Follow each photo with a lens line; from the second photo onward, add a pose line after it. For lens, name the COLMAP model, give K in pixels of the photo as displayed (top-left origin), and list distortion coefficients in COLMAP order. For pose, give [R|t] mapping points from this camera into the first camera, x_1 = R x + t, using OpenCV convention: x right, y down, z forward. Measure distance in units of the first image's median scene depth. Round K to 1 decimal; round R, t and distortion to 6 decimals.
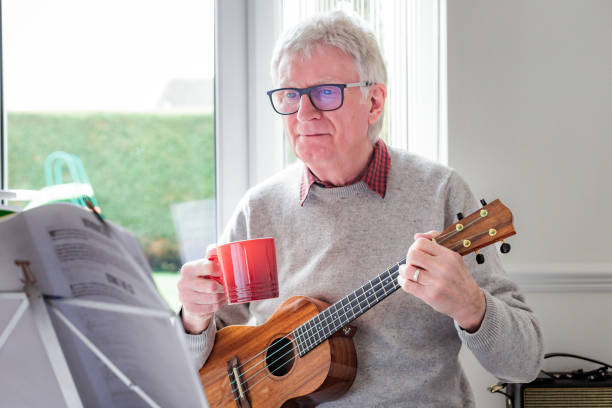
lens RADIAL K [[795.3, 0, 306.0], [0, 795.3, 204.0], [0, 0, 1]] dist [0.004676, -0.940095]
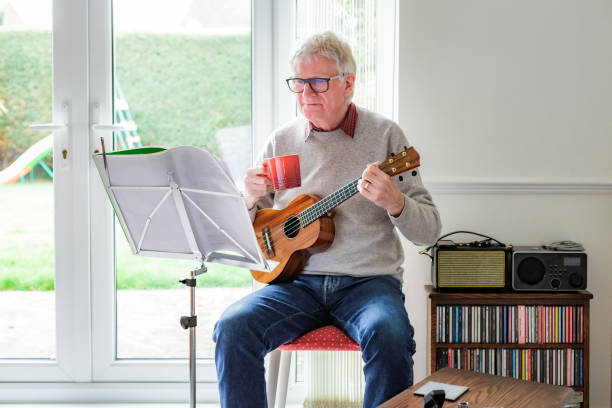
lens RADIAL K [[880.9, 0, 306.0], [0, 880.9, 204.0], [0, 0, 1]] dist [0.010745, 0.050335]
pose [[0.999443, 0.016992, -0.028720, 0.055080], [-0.011229, 0.981713, 0.190036, -0.237356], [0.031424, -0.189607, 0.981357, -0.935736]]
